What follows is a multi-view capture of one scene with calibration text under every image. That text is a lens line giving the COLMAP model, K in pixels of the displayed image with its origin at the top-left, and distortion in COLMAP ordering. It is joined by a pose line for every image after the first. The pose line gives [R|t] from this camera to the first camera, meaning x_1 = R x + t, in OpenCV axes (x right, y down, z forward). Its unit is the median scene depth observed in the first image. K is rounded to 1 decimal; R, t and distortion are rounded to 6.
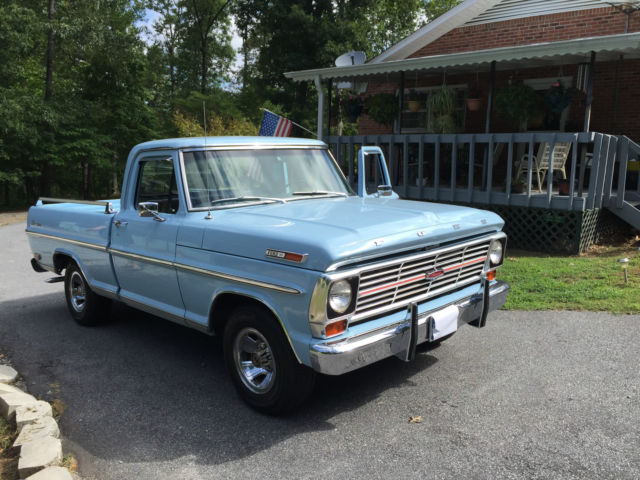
lens RADIAL K [[542.6, 0, 321.8], [0, 542.6, 241.7], [0, 0, 1]] dist [0.074411, -0.104004]
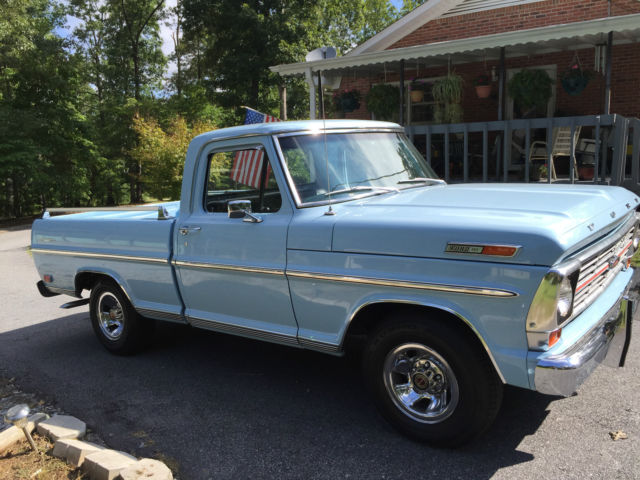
lens RADIAL K [[542.6, 0, 321.8], [0, 542.6, 241.7], [0, 0, 1]] dist [0.074411, -0.104004]
pose [[0.991396, -0.060424, 0.116114, -0.142144], [0.061523, 0.998088, -0.005902, 0.001375], [-0.115535, 0.012995, 0.993218, 0.083315]]
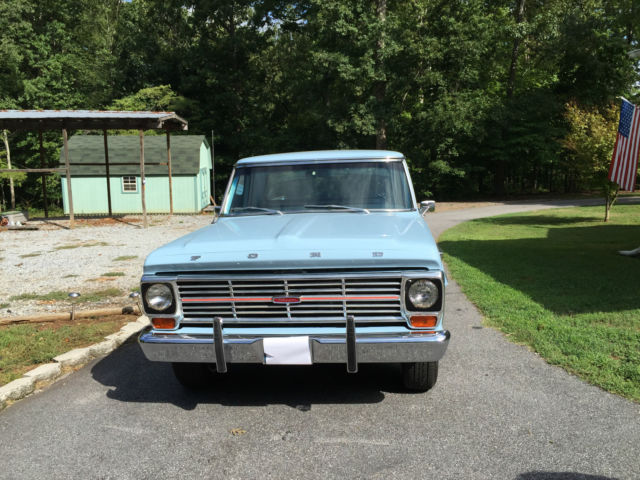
lens RADIAL K [[558.1, 0, 320.9], [0, 558.1, 227.1], [0, 0, 1]] dist [0.083845, -0.252185]
pose [[0.631291, 0.089695, -0.770342, 0.426648], [-0.098332, 0.994530, 0.035216, -0.047566], [0.769287, 0.053518, 0.636658, 0.164488]]
